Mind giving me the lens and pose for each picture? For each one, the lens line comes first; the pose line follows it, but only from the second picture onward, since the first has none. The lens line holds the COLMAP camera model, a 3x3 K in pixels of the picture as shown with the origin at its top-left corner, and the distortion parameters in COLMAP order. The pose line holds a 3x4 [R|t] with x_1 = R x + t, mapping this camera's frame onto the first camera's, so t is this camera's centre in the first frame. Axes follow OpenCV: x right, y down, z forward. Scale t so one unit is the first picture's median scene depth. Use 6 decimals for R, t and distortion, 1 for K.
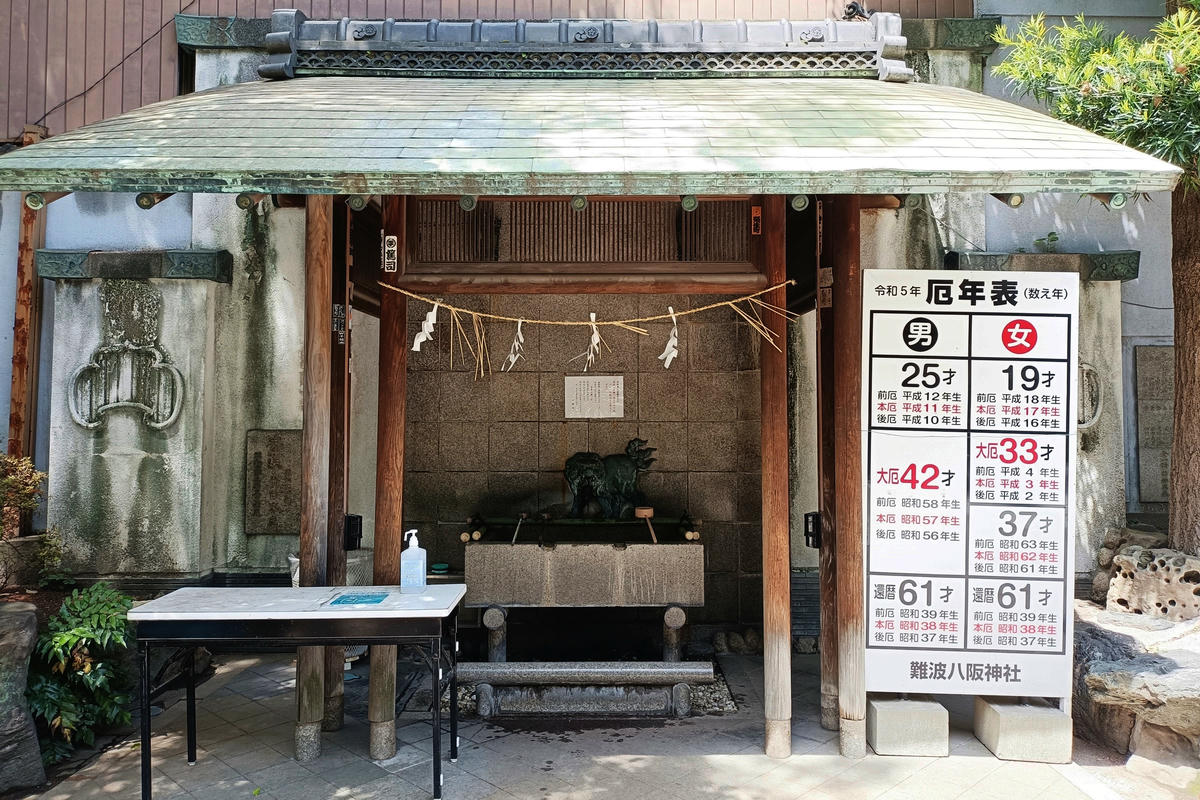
lens RADIAL K [[905.0, 0, 600.0], [0, 905.0, 400.0], [0, 0, 1]] dist [-0.007455, -0.002052]
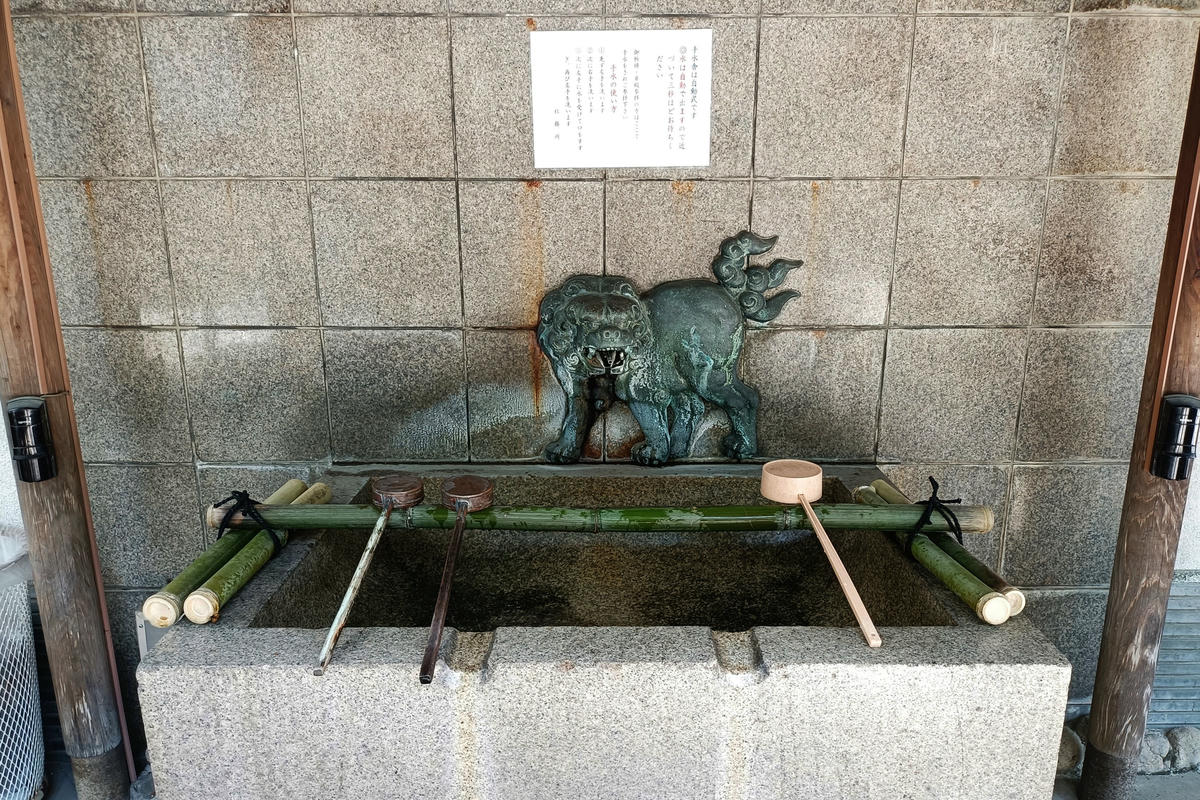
lens RADIAL K [[846.5, 0, 605.4], [0, 846.5, 441.4], [0, 0, 1]] dist [0.079042, -0.090308]
pose [[0.999928, -0.004037, 0.011261, -0.016356], [0.000605, 0.957193, 0.289450, 0.025252], [-0.011947, -0.289423, 0.957127, 0.670543]]
